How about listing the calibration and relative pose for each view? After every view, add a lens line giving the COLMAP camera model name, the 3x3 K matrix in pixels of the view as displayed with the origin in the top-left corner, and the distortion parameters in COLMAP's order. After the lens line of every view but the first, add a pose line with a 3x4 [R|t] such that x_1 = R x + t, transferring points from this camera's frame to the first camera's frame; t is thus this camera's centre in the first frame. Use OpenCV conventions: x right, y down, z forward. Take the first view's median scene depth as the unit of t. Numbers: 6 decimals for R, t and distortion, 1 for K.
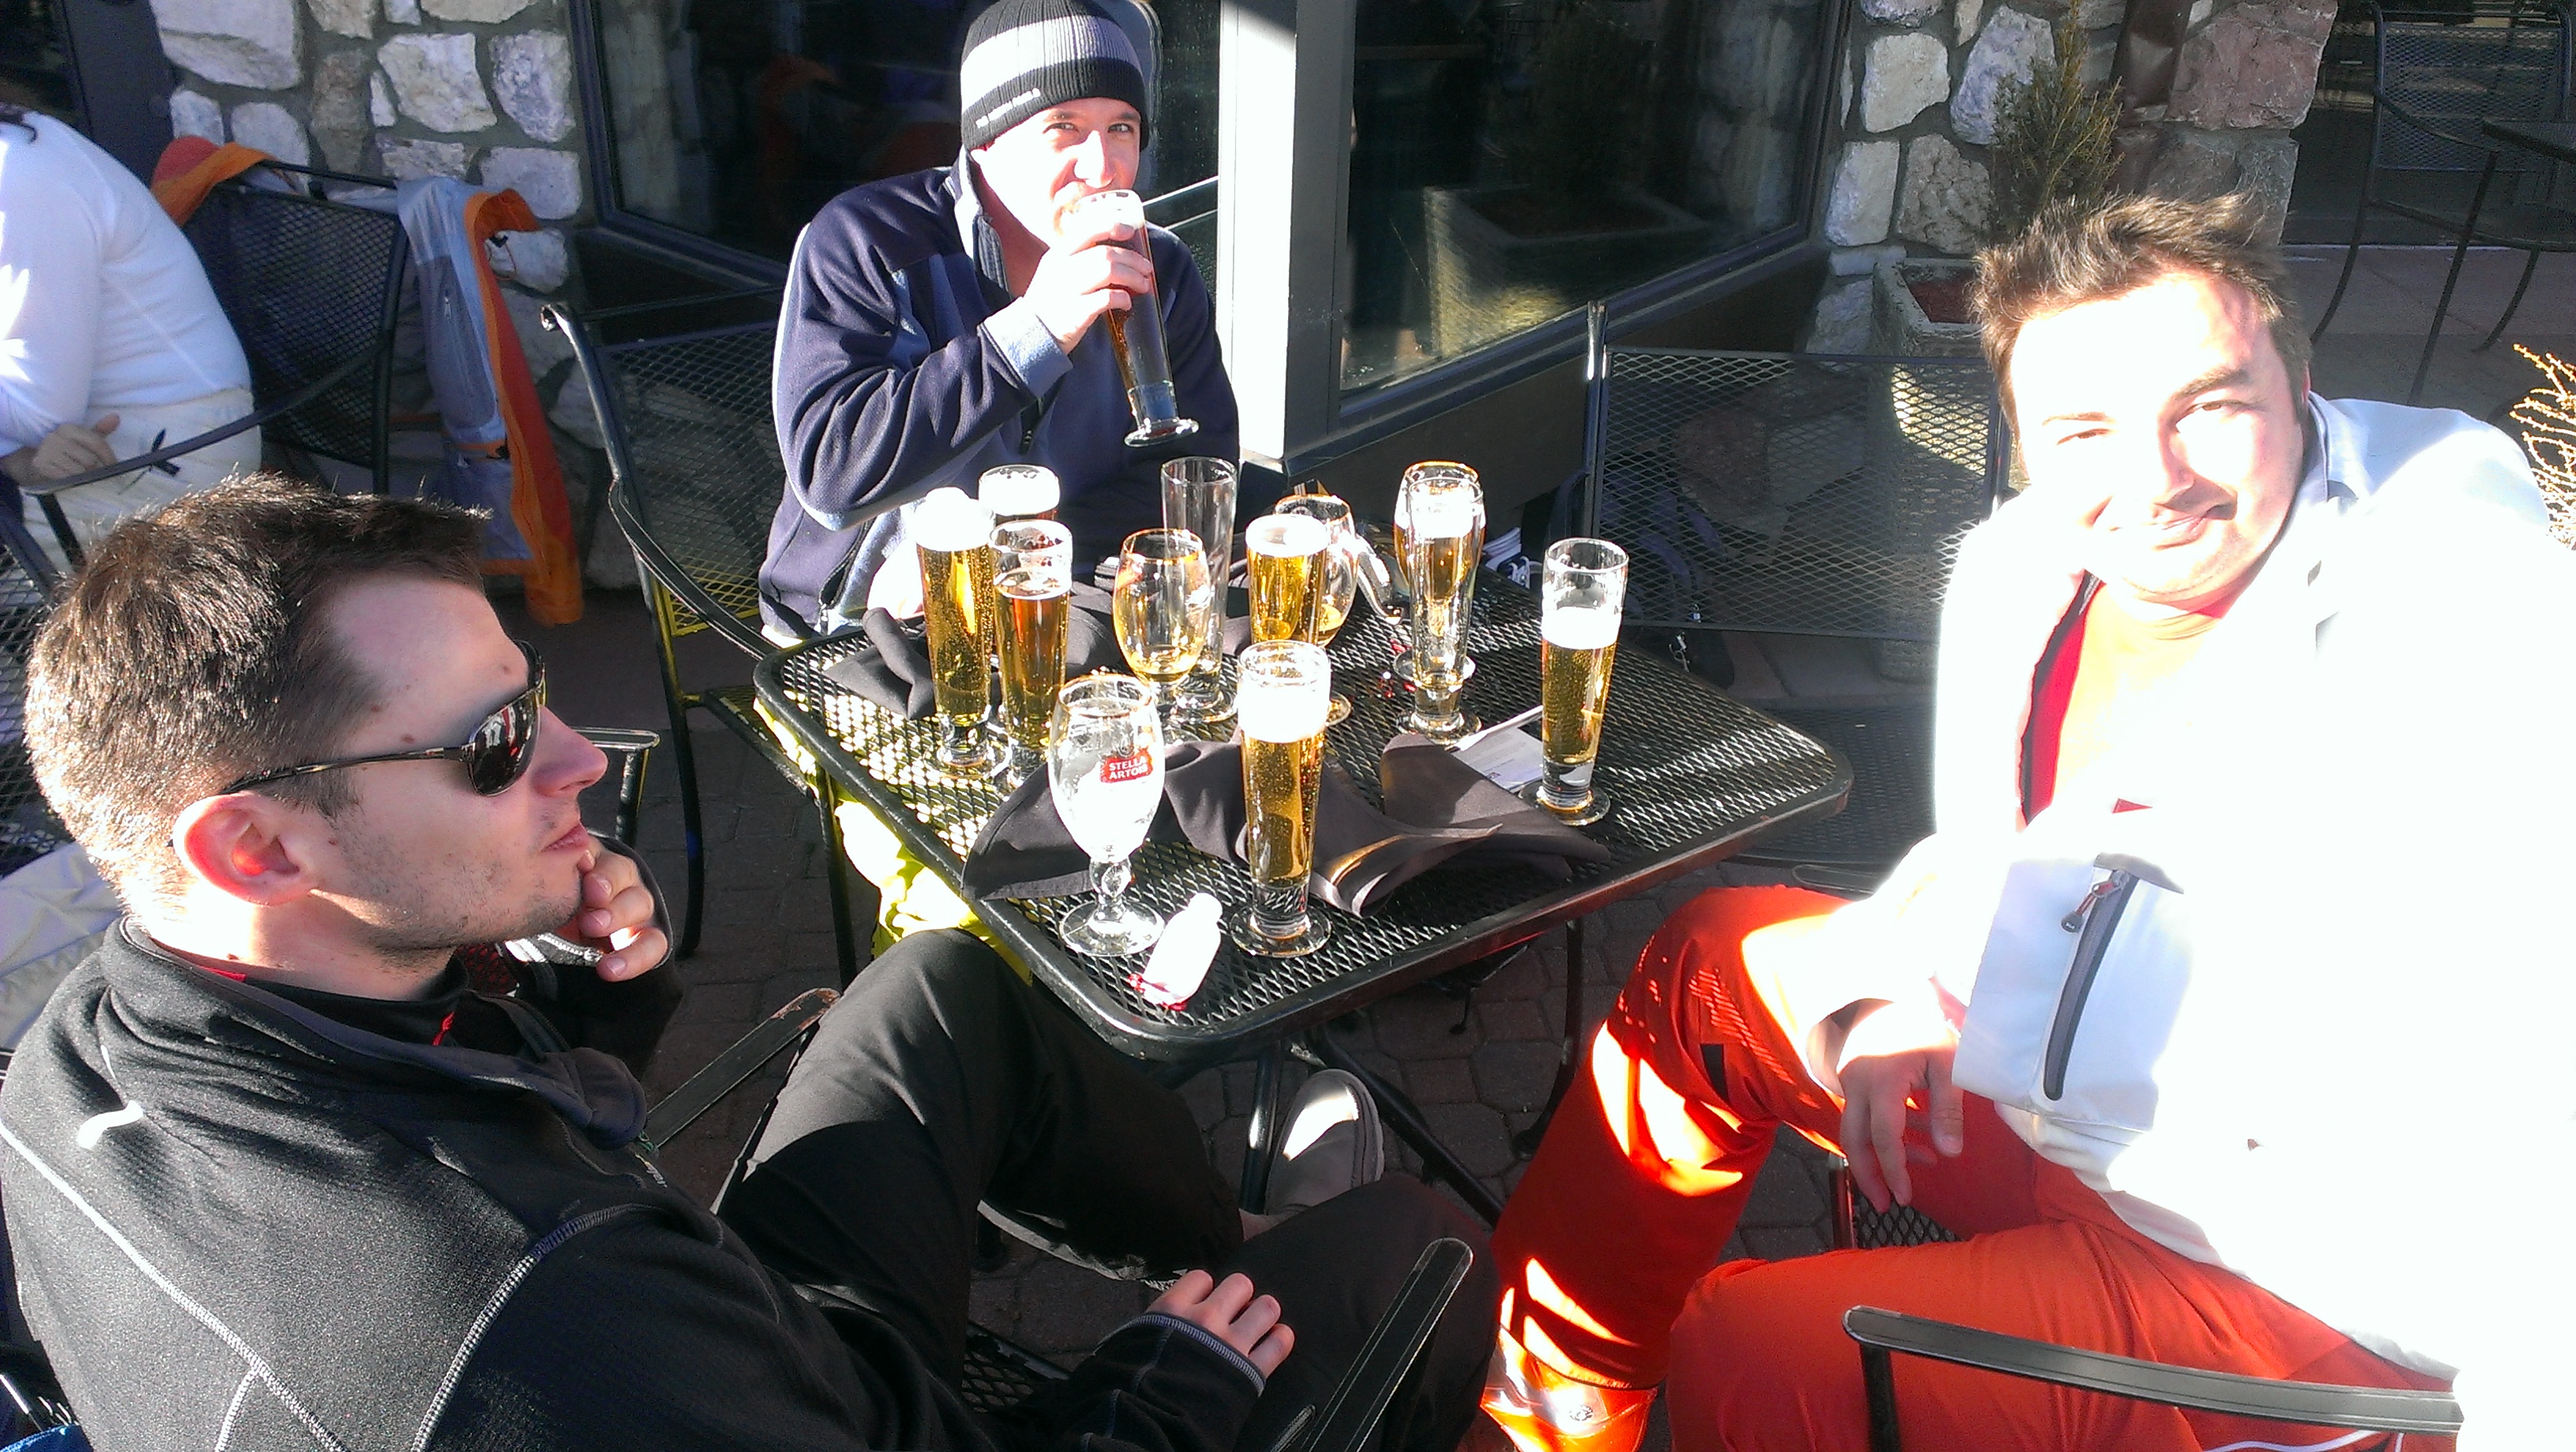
lens RADIAL K [[2026.7, 0, 1315.0], [0, 2026.7, 728.5], [0, 0, 1]] dist [0.164811, -0.277252]
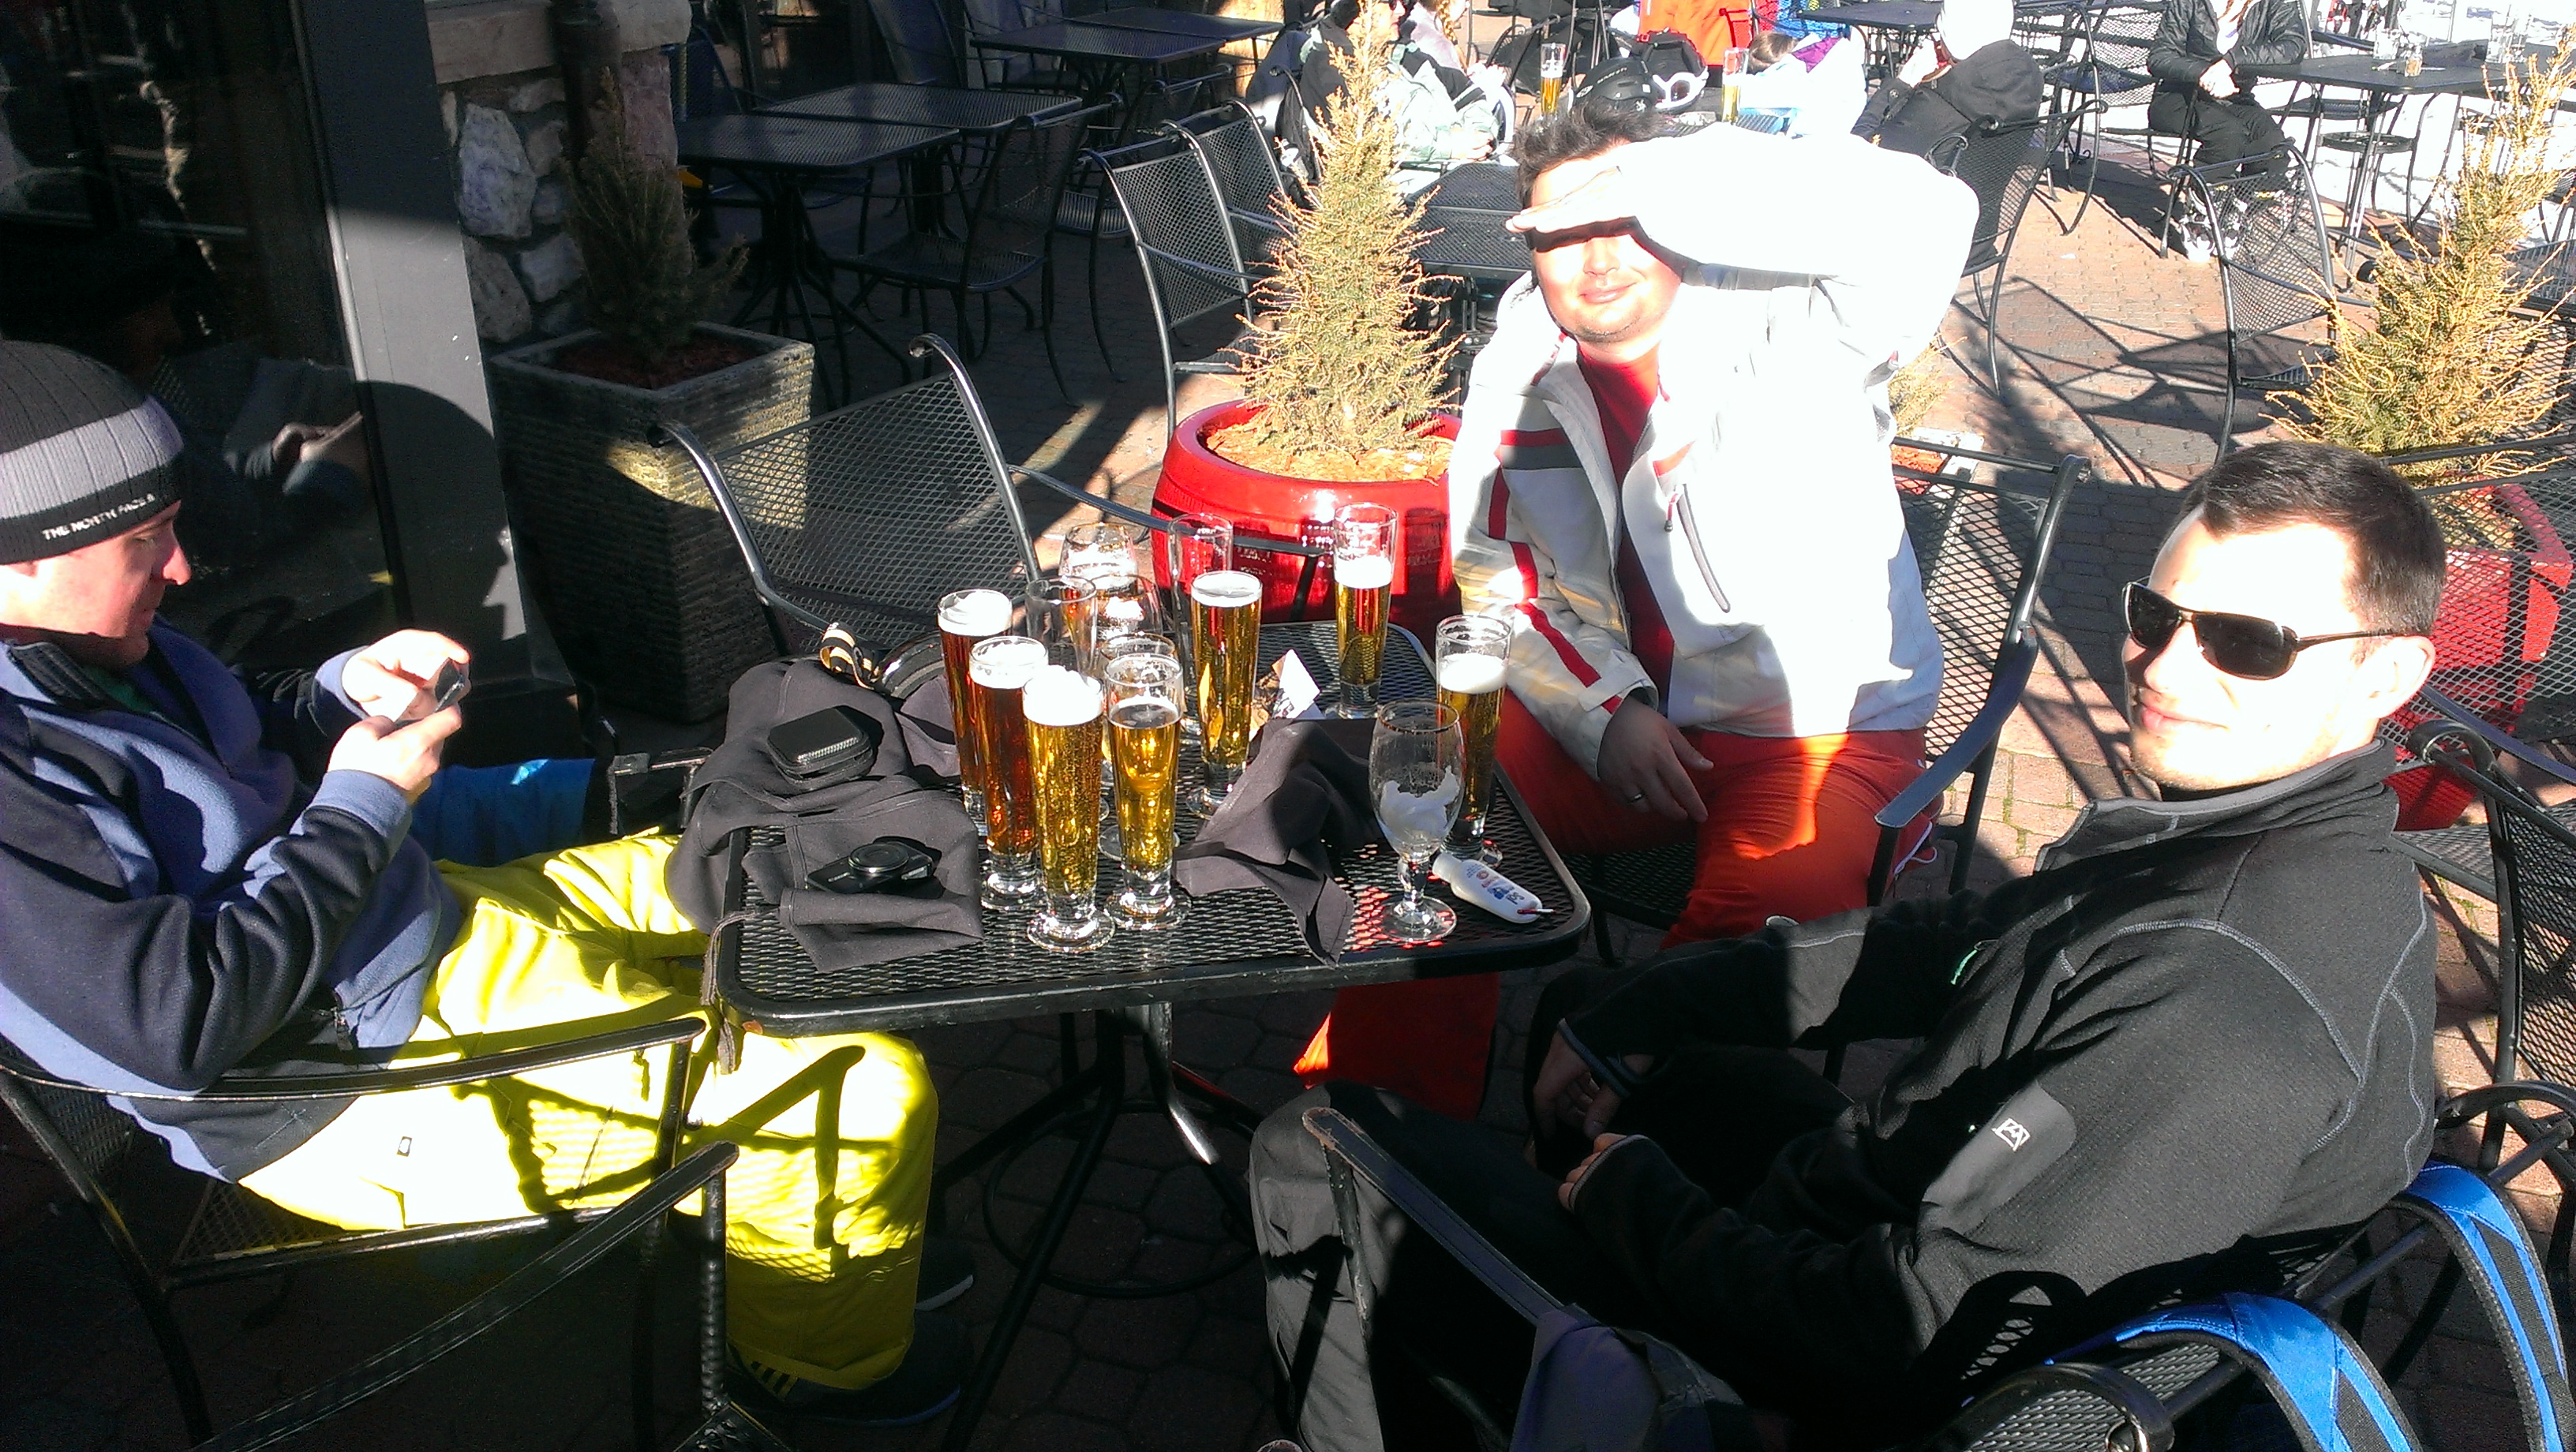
lens RADIAL K [[2026.7, 0, 1315.0], [0, 2026.7, 728.5], [0, 0, 1]] dist [0.164811, -0.277252]
pose [[0.414862, -0.408664, 0.812947, -0.786837], [0.418219, 0.879133, 0.228511, -0.218596], [-0.808073, 0.245190, 0.535630, 0.280313]]
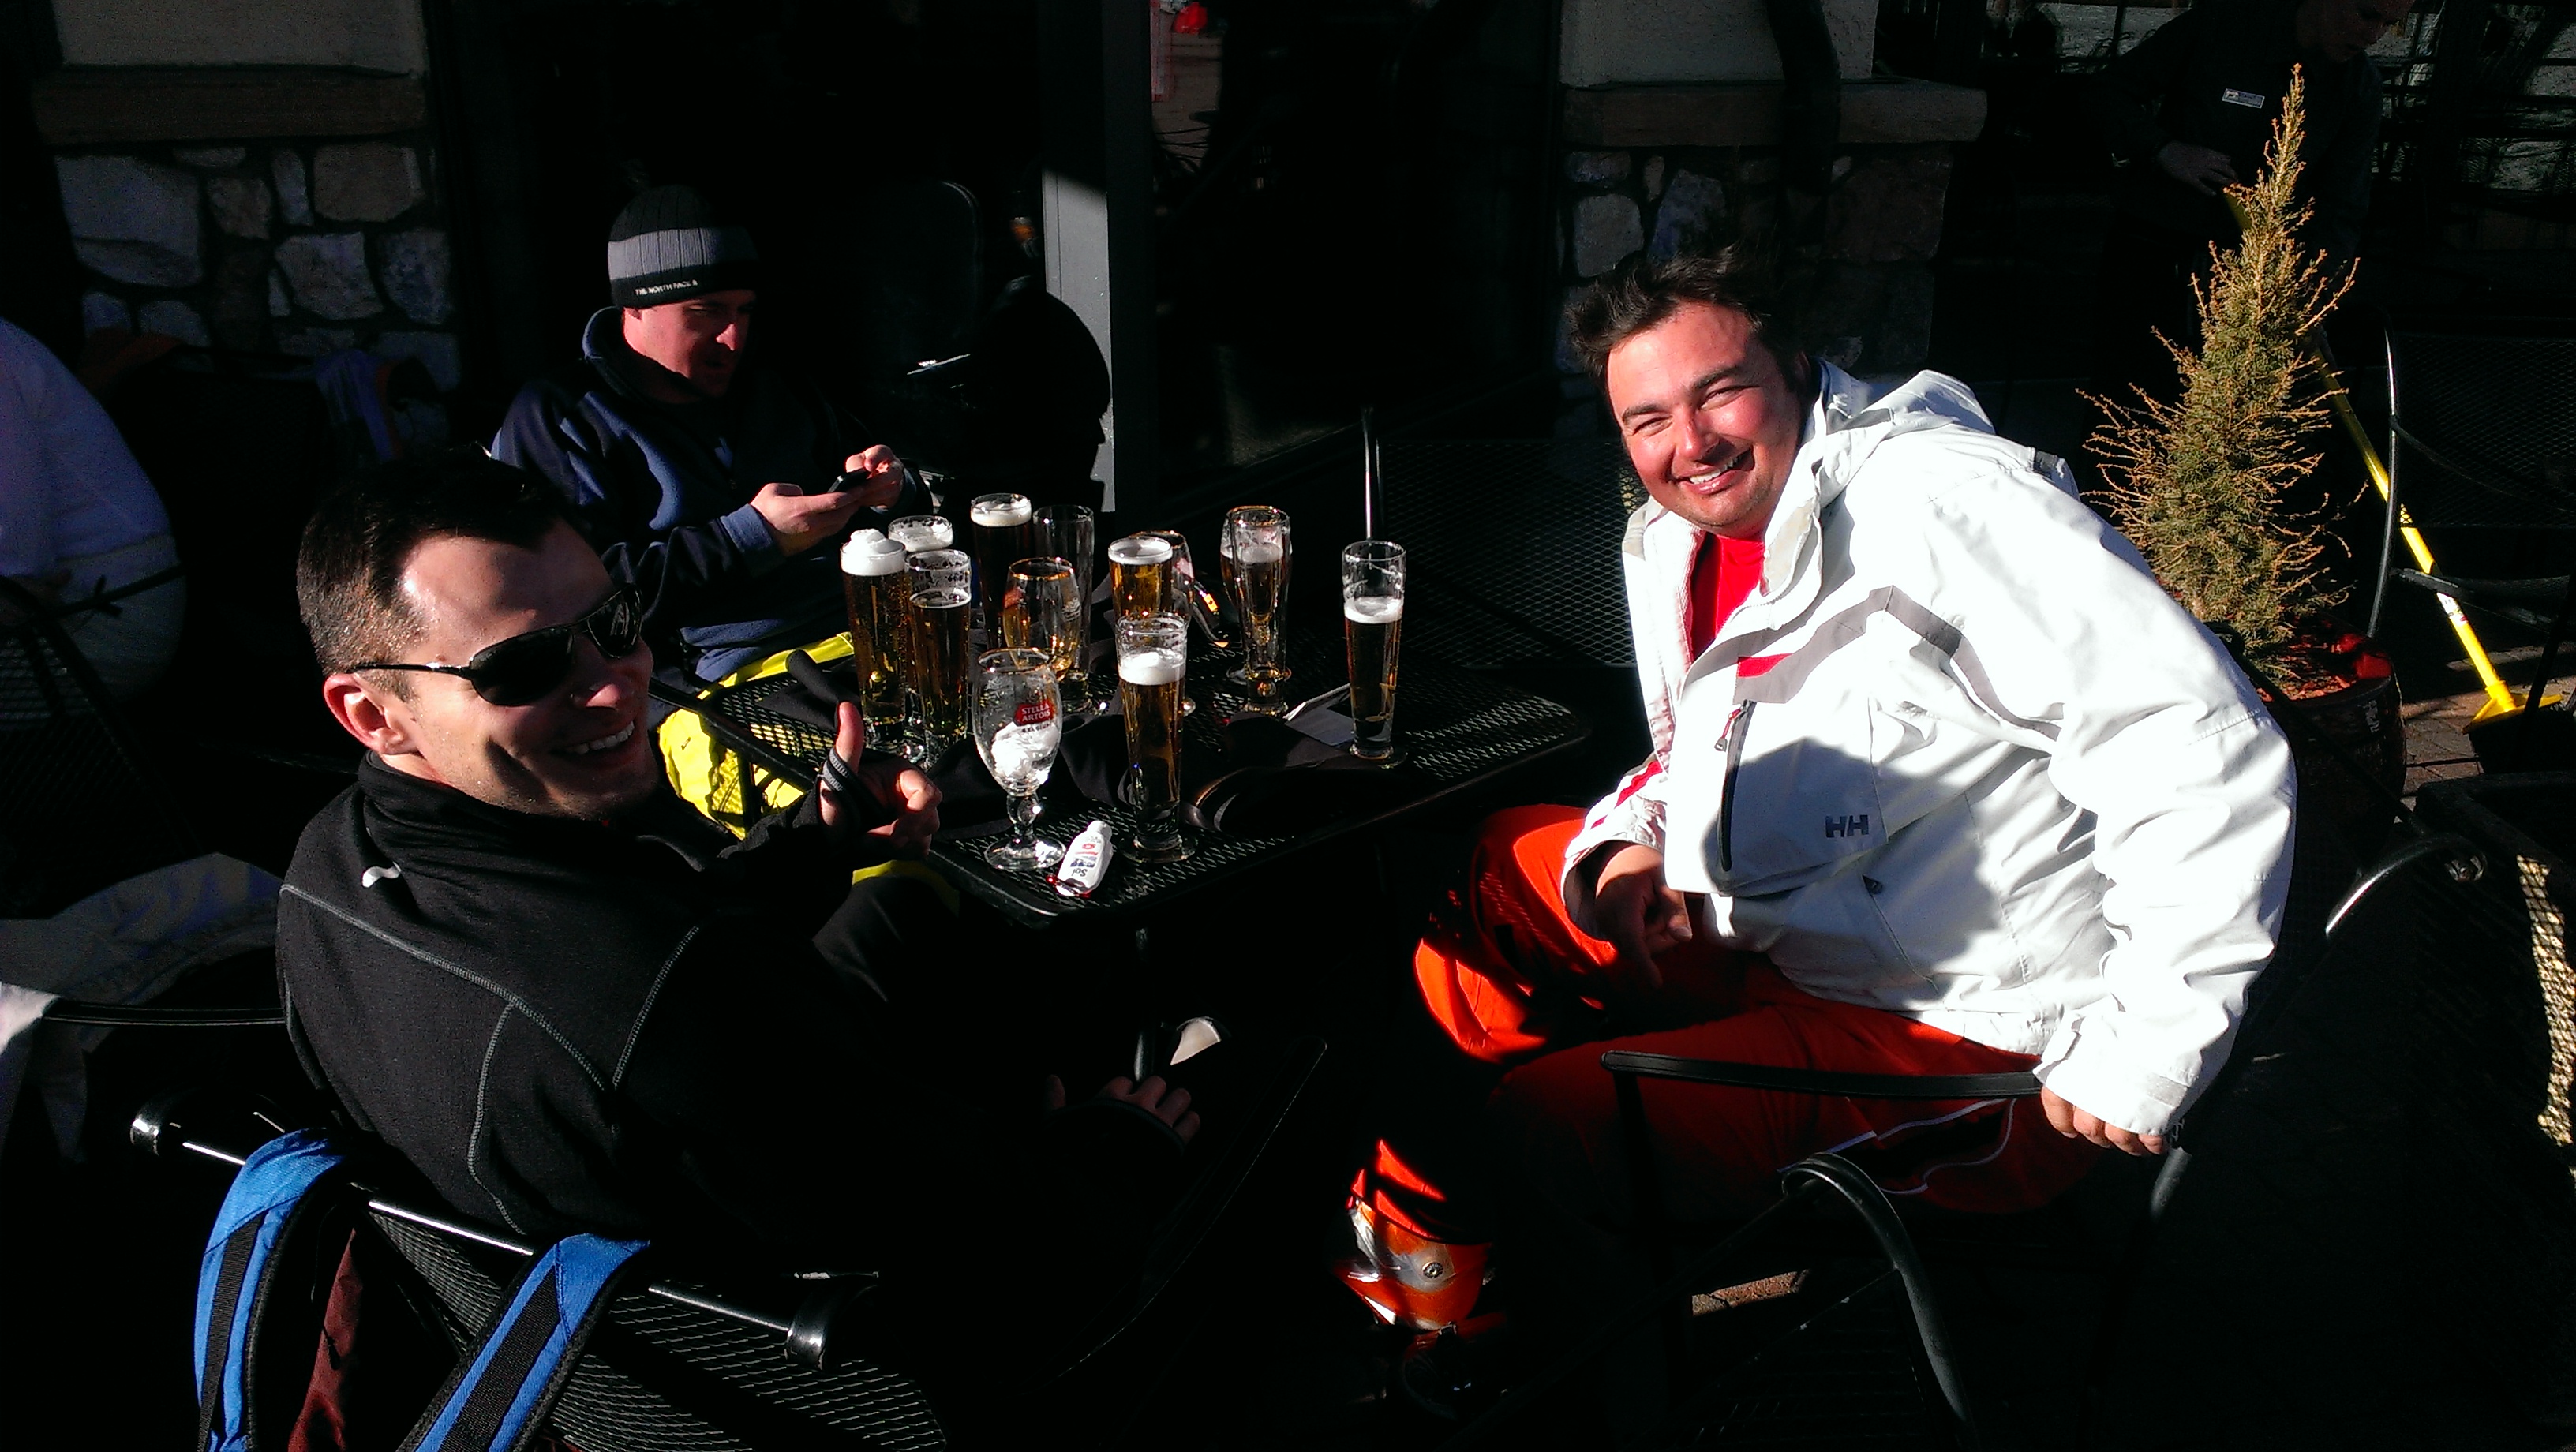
lens RADIAL K [[2038.6, 0, 1326.1], [0, 2038.6, 774.1], [0, 0, 1]] dist [0.148067, -0.228925]
pose [[0.992237, -0.067291, 0.104584, -0.034649], [0.075576, 0.994133, -0.077383, 0.126902], [-0.098763, 0.084686, 0.991501, -0.225855]]
